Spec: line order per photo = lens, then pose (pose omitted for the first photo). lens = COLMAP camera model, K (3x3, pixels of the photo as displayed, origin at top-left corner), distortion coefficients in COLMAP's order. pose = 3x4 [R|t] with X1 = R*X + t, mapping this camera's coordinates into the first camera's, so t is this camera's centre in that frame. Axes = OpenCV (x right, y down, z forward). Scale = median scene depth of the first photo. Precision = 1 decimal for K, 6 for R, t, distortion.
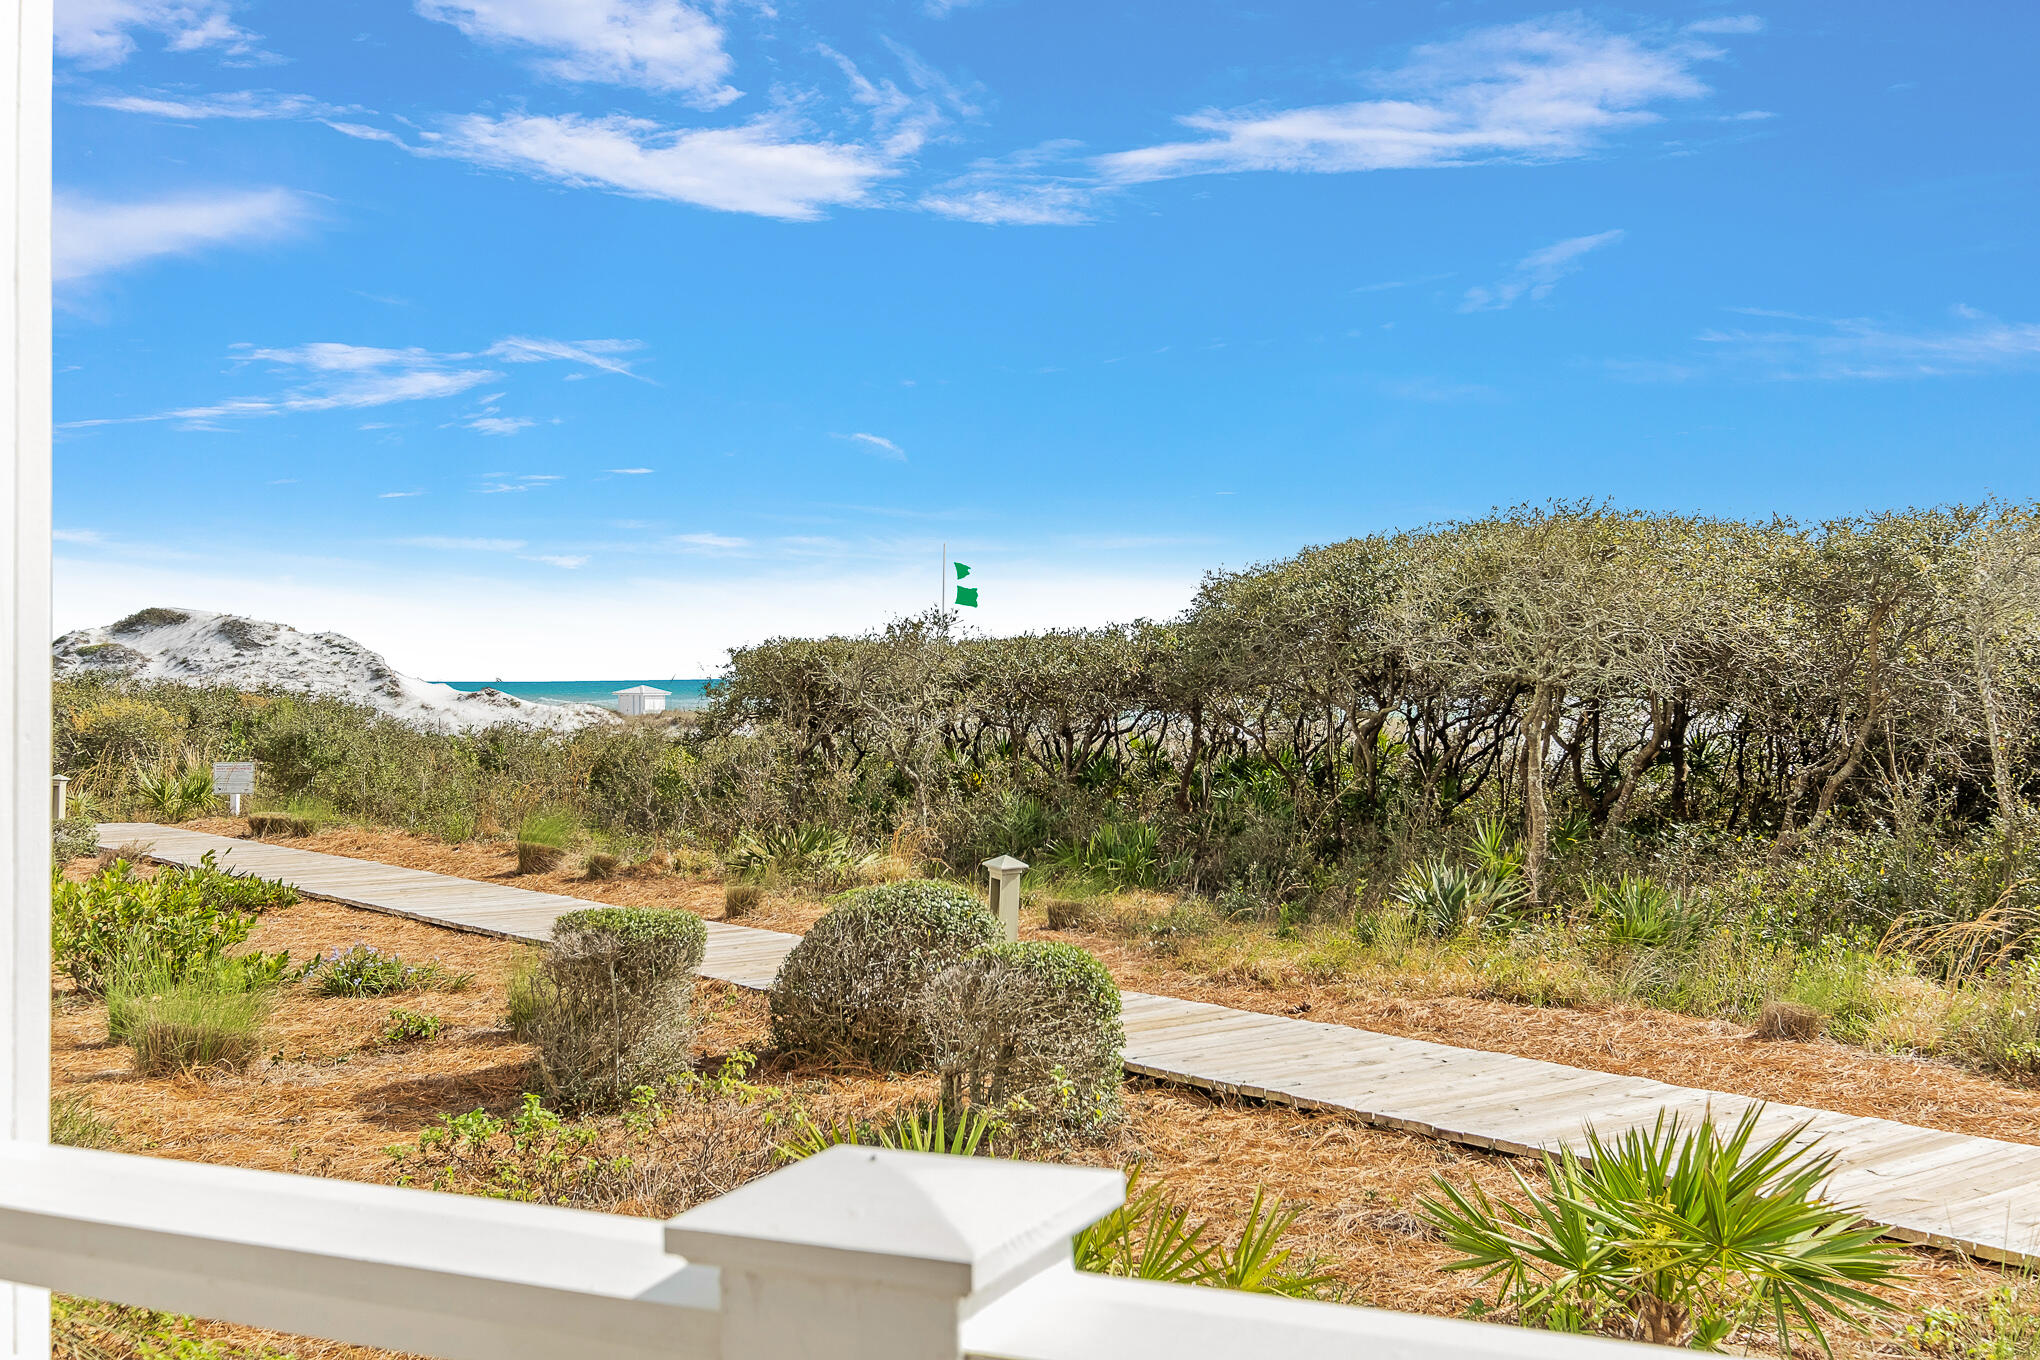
lens RADIAL K [[2113.1, 0, 1021.6], [0, 2113.1, 683.7], [0, 0, 1]] dist [0.004570, 0.000000]
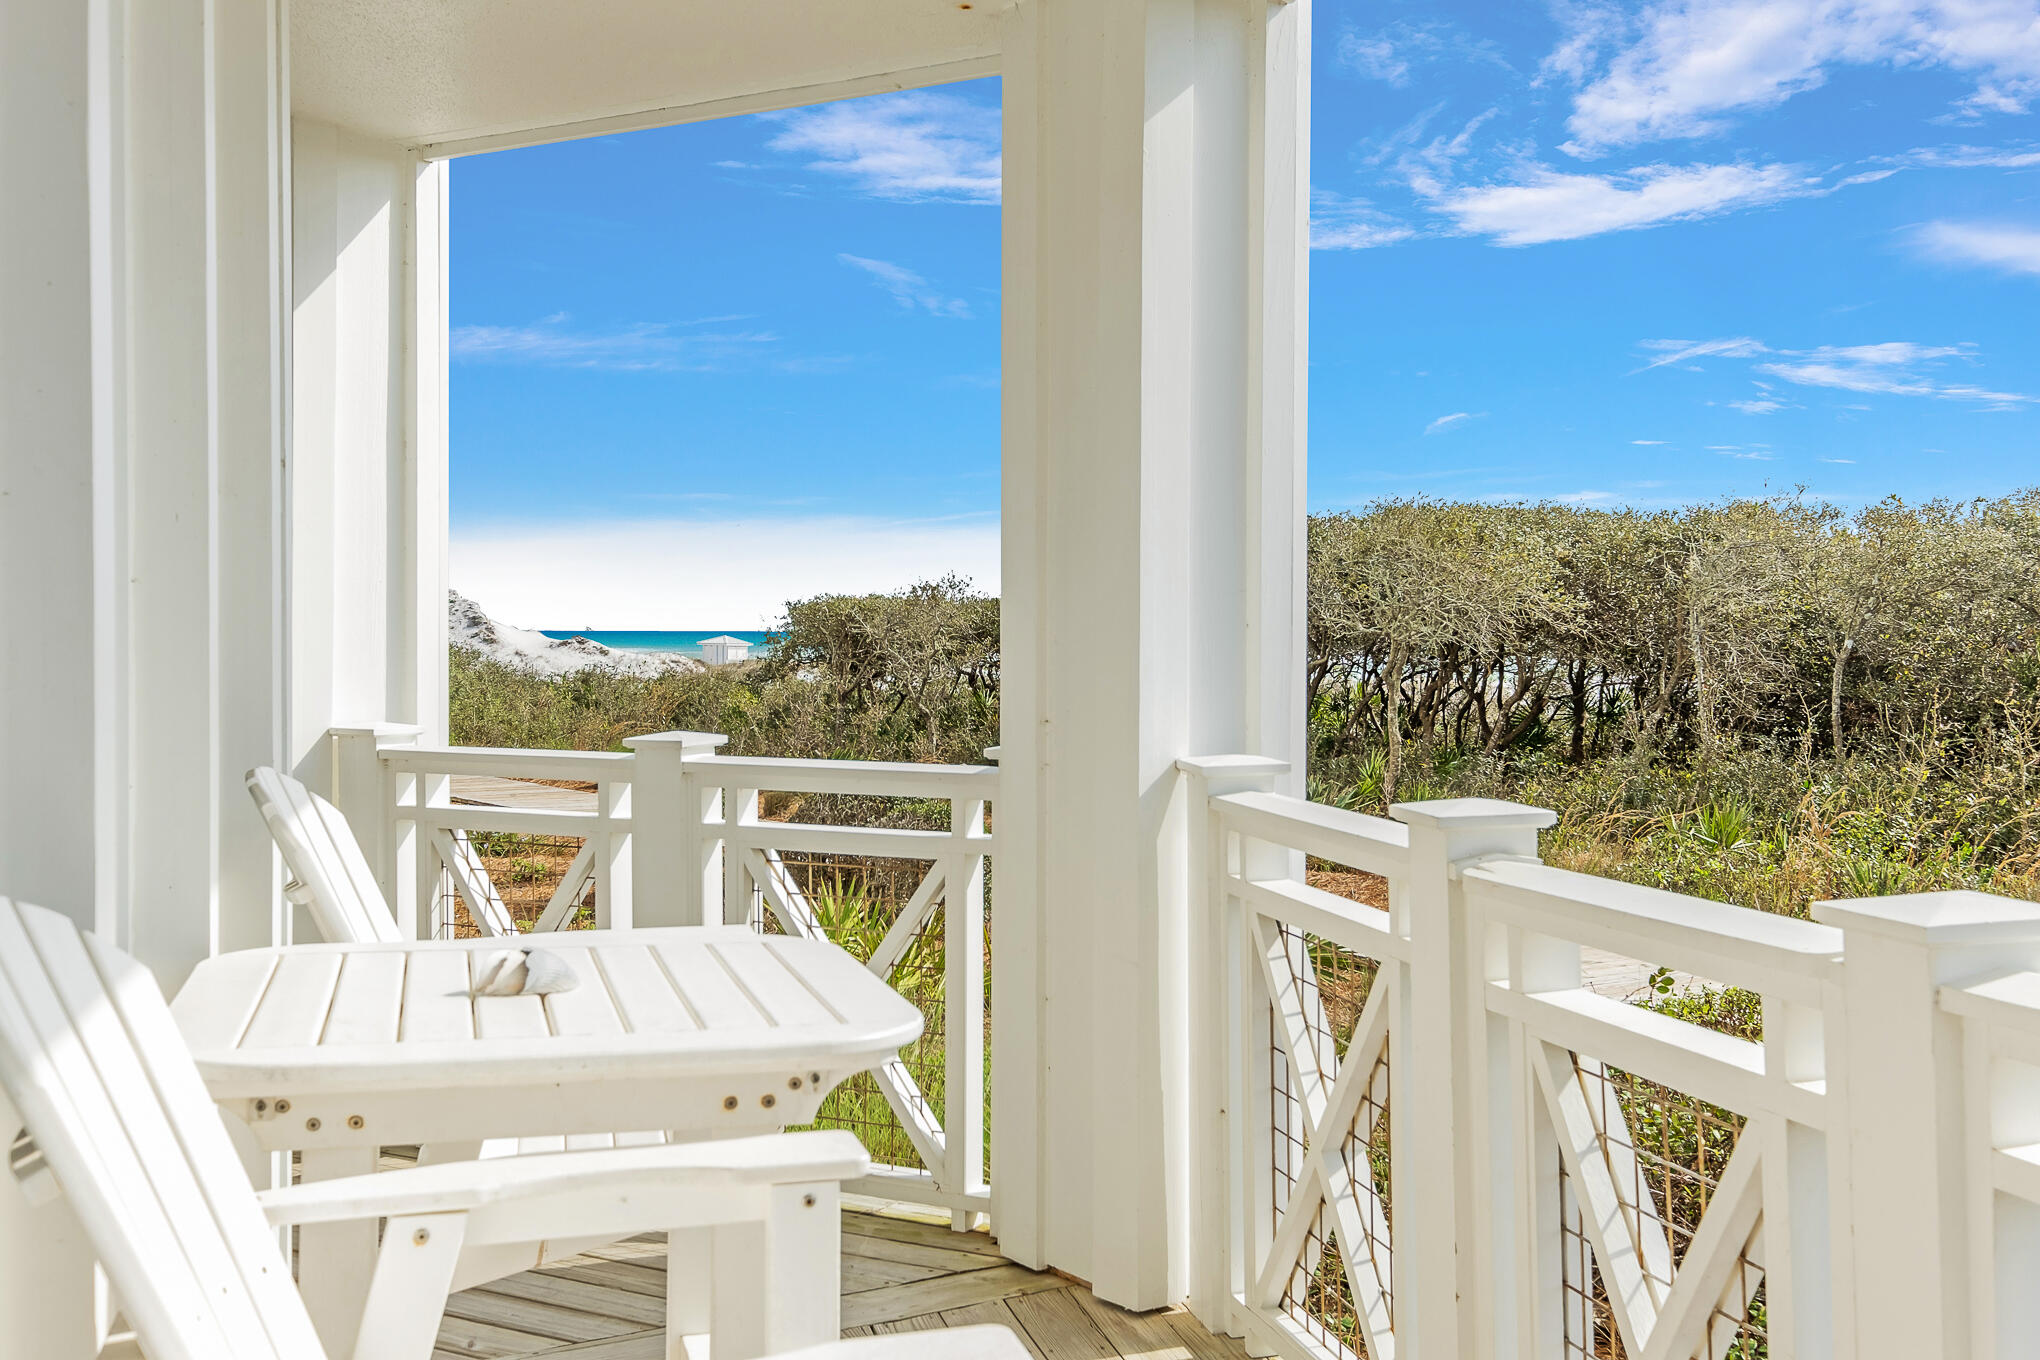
lens RADIAL K [[2113.1, 0, 1018.7], [0, 2113.1, 674.8], [0, 0, 1]] dist [0.004570, 0.000000]
pose [[0.999025, 0.015078, -0.041483, 0.037600], [-0.014386, 0.999753, 0.016926, 0.001062], [0.041728, -0.016312, 0.998996, -0.155508]]
